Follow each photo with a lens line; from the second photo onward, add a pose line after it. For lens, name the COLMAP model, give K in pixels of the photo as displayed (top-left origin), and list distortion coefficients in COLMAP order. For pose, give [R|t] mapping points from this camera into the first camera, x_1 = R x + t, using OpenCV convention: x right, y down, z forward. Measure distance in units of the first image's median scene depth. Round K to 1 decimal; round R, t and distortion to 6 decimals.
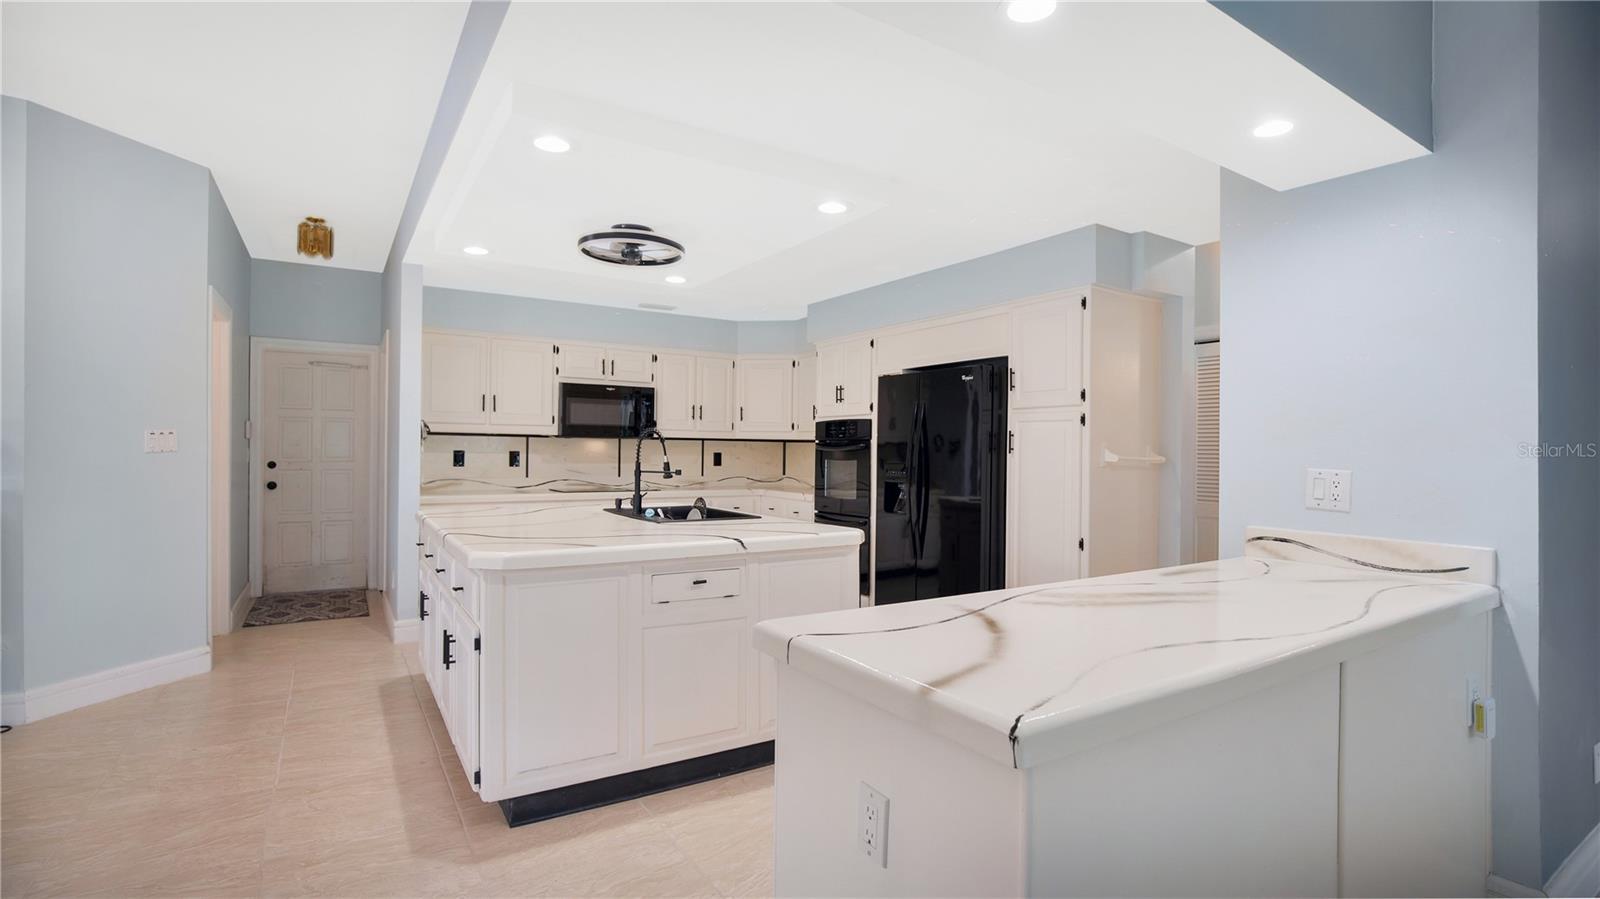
lens RADIAL K [[748.7, 0, 800.0], [0, 748.7, 449.5], [0, 0, 1]] dist [-0.026004, -0.000172]
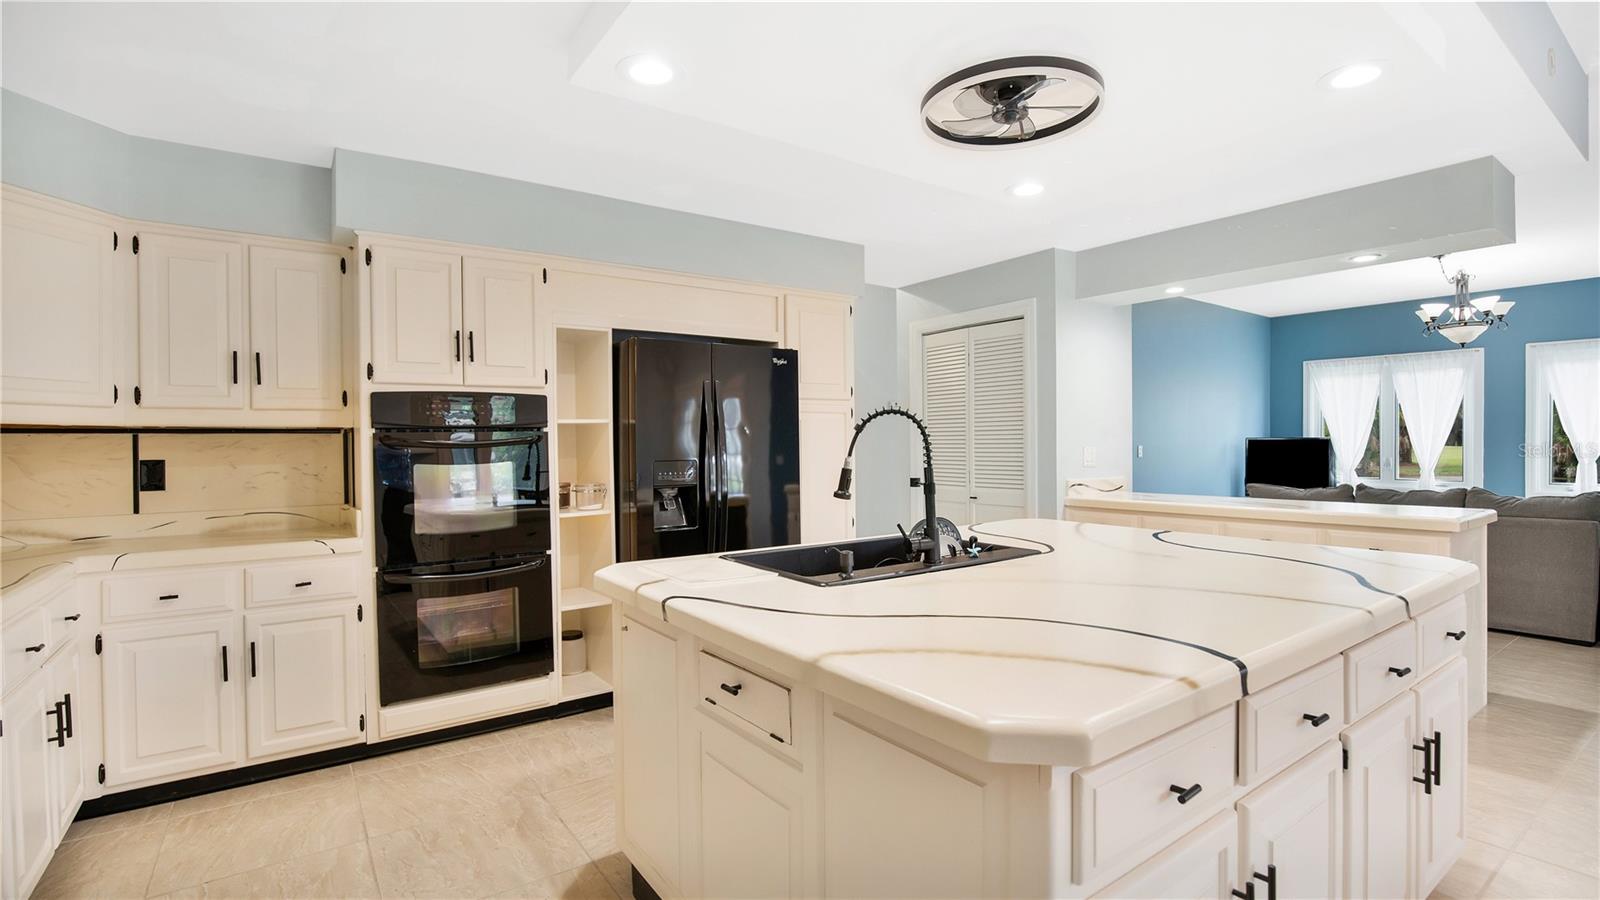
lens RADIAL K [[765.0, 0, 806.8], [0, 765.0, 461.4], [0, 0, 1]] dist [0.002674, -0.001454]
pose [[-0.048587, -0.035666, 0.998182, -0.511502], [0.010019, 0.999295, 0.036194, -0.005584], [-0.998769, 0.011759, -0.048196, 0.732517]]
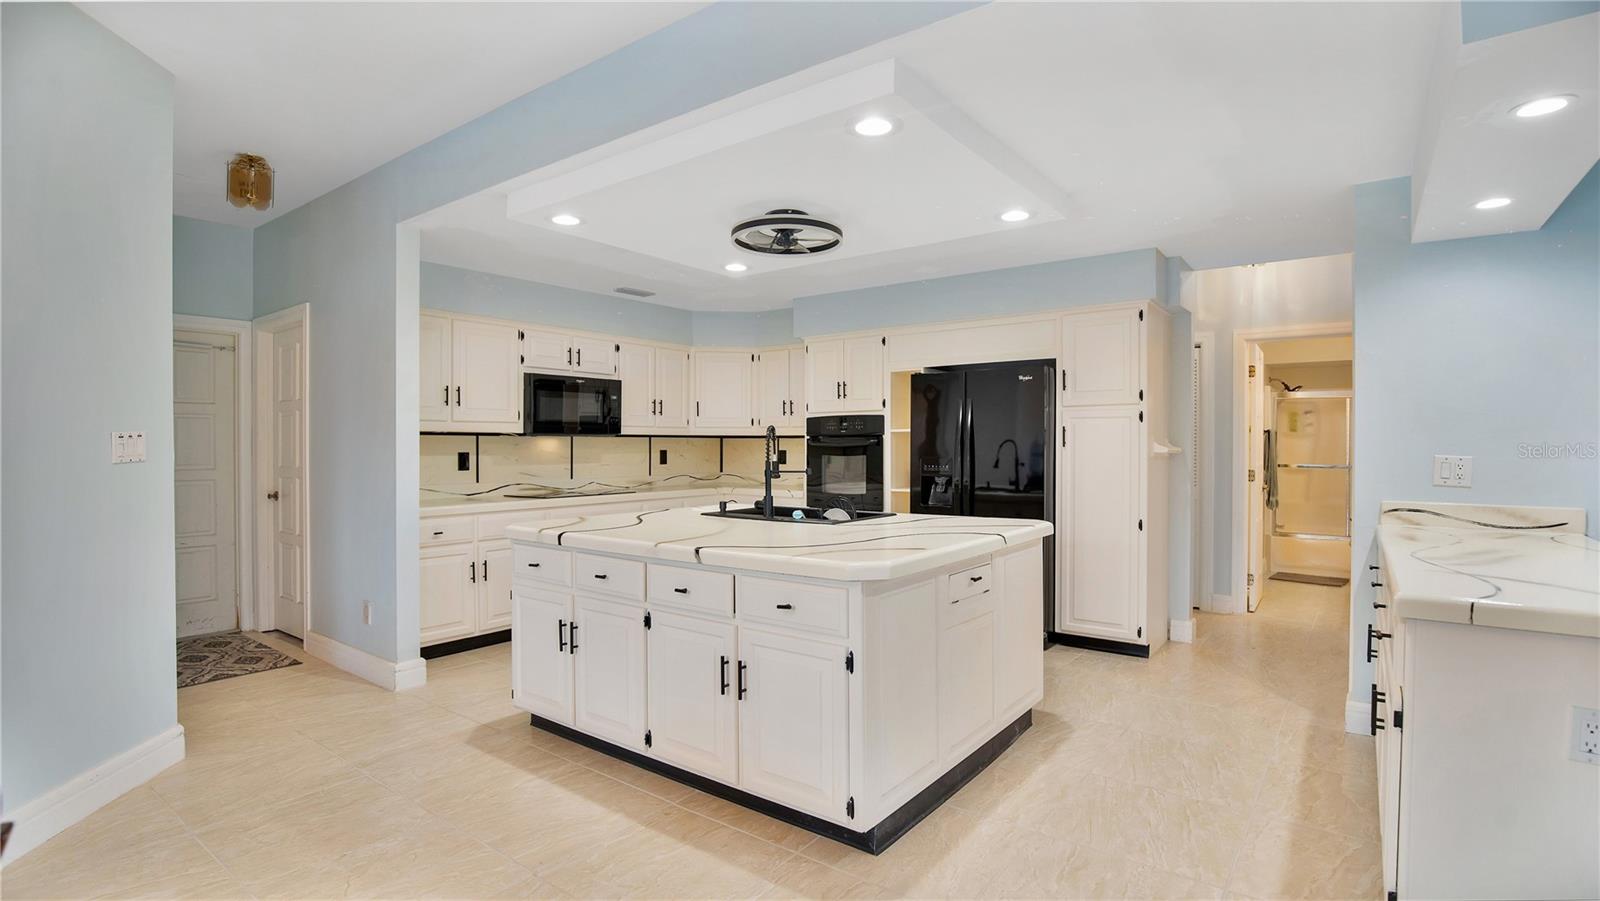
lens RADIAL K [[757.9, 0, 802.0], [0, 757.9, 447.0], [0, 0, 1]] dist [-0.025017, -0.000012]
pose [[0.936843, -0.015176, 0.349422, -0.336519], [0.013263, 0.999881, 0.007868, -0.005835], [-0.349499, -0.002736, 0.936933, 0.060943]]
